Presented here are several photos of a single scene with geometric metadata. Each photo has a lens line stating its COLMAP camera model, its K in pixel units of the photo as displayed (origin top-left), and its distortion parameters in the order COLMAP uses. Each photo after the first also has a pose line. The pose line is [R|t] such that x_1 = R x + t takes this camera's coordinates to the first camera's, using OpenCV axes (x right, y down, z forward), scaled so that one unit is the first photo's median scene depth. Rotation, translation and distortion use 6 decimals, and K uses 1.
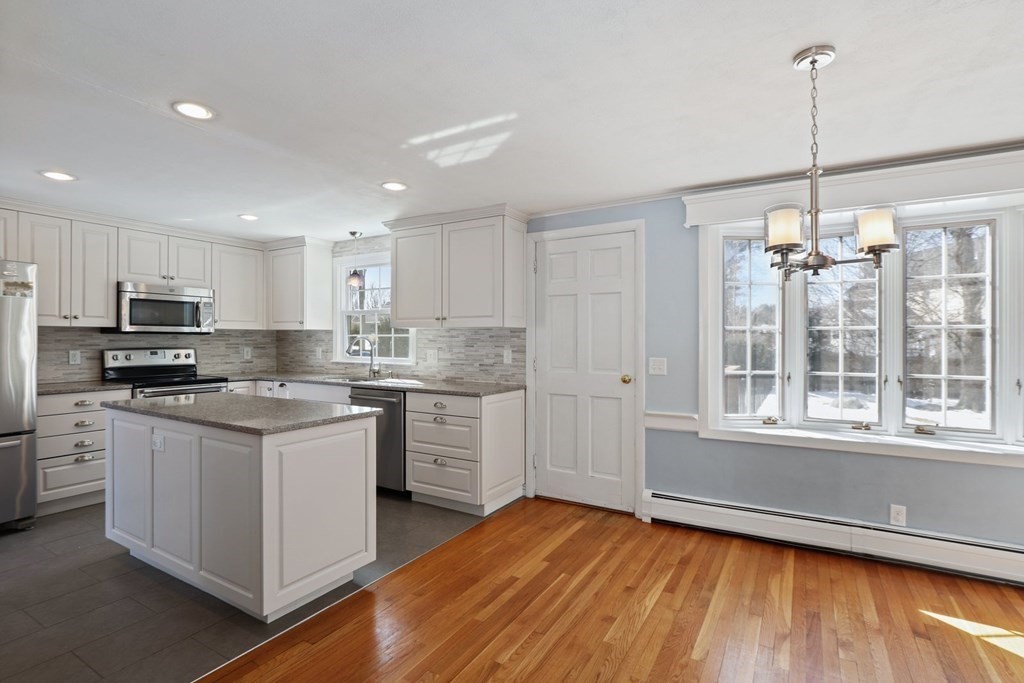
lens RADIAL K [[486.2, 0, 516.2], [0, 486.2, 342.0], [0, 0, 1]] dist [-0.019512, 0.005338]
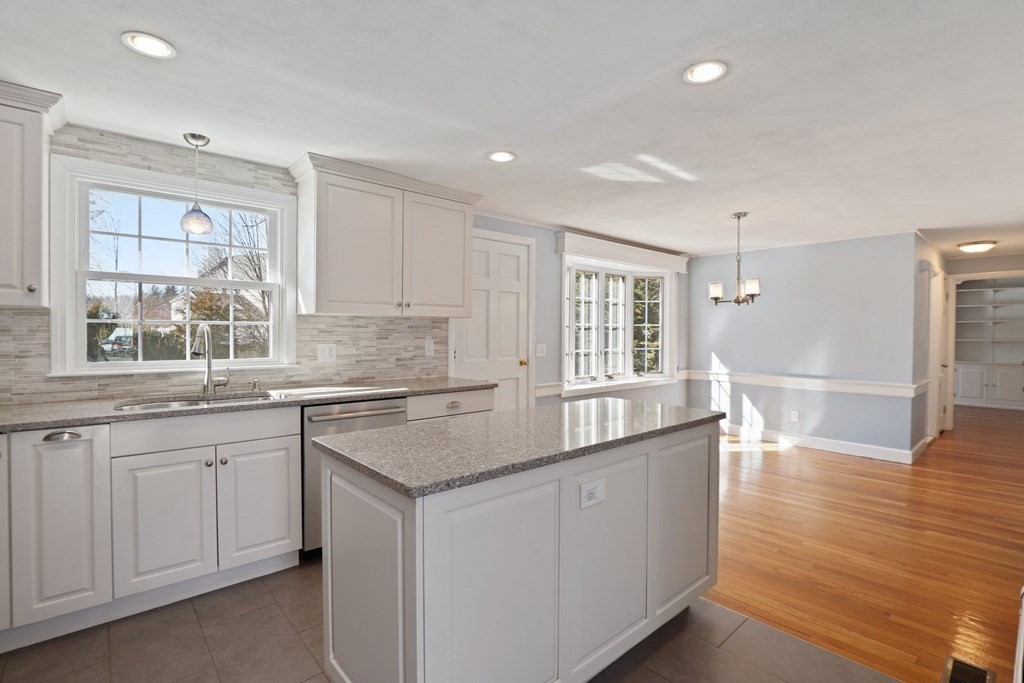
lens RADIAL K [[486.2, 0, 494.1], [0, 486.2, 346.7], [0, 0, 1]] dist [-0.019512, 0.005338]
pose [[0.325316, -0.022761, 0.945331, -0.835879], [0.009238, 0.999739, 0.020892, 0.007725], [-0.945560, 0.001937, 0.325441, 0.554383]]
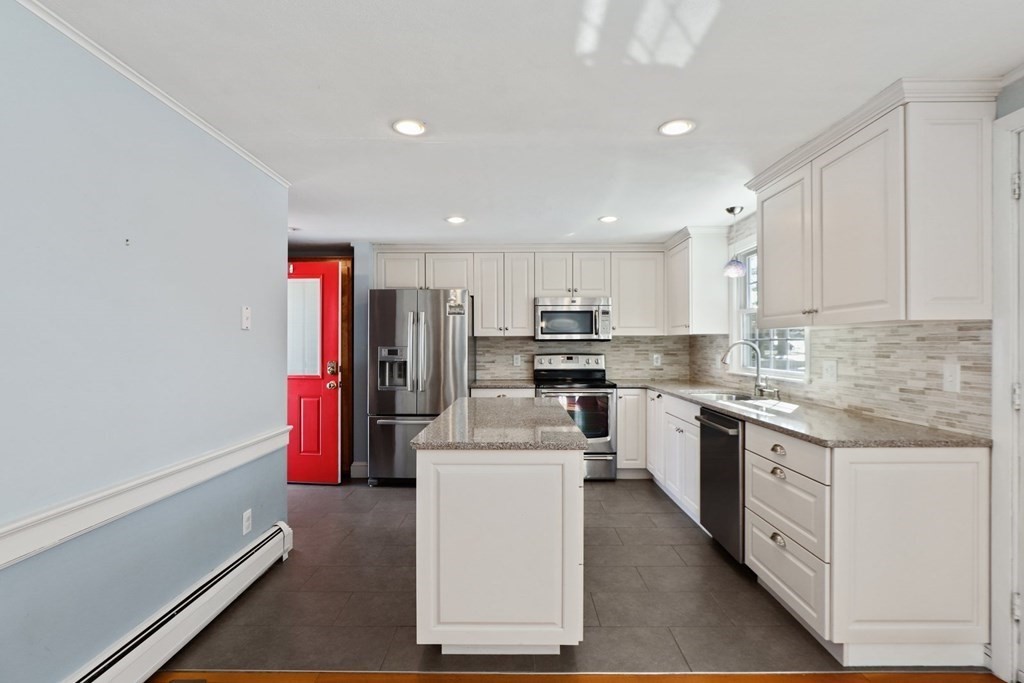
lens RADIAL K [[486.2, 0, 510.7], [0, 486.2, 348.5], [0, 0, 1]] dist [-0.019512, 0.005338]
pose [[0.501647, 0.001284, -0.865071, 0.179137], [-0.001537, 0.999999, 0.000593, -0.000219], [0.865071, 0.001032, 0.501649, 0.334225]]
